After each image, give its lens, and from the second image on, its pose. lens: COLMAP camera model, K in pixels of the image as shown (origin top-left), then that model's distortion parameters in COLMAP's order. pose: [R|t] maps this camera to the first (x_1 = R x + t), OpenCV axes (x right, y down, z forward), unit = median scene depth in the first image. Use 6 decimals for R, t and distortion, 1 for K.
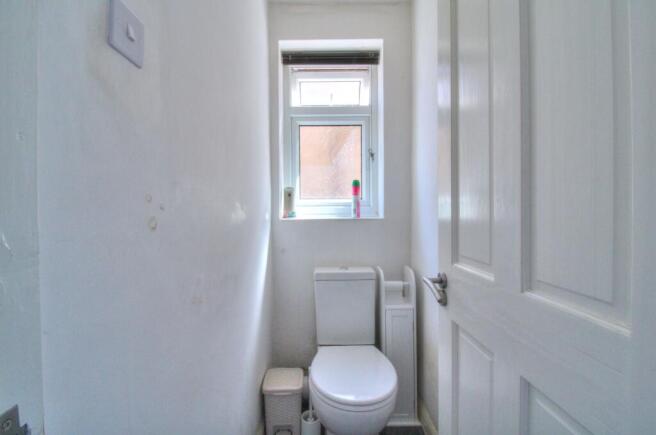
lens RADIAL K [[306.9, 0, 328.4], [0, 306.9, 215.3], [0, 0, 1]] dist [-0.012543, -0.001135]
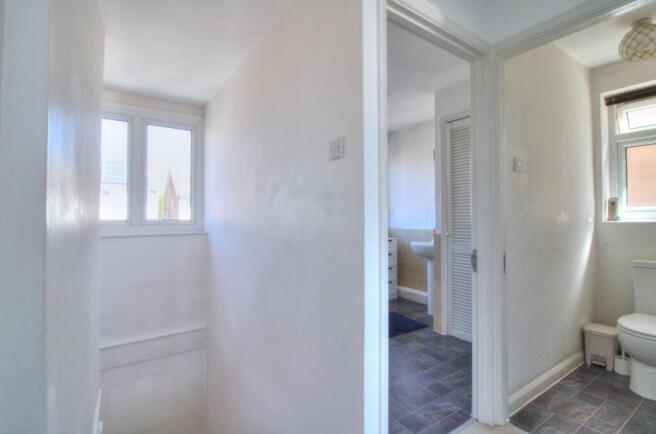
lens RADIAL K [[306.9, 0, 333.4], [0, 306.9, 214.5], [0, 0, 1]] dist [-0.012543, -0.001135]
pose [[0.554880, -0.007319, -0.831898, 0.302144], [-0.008986, 0.999850, -0.014791, 0.011533], [0.831882, 0.015683, 0.554731, -0.763594]]
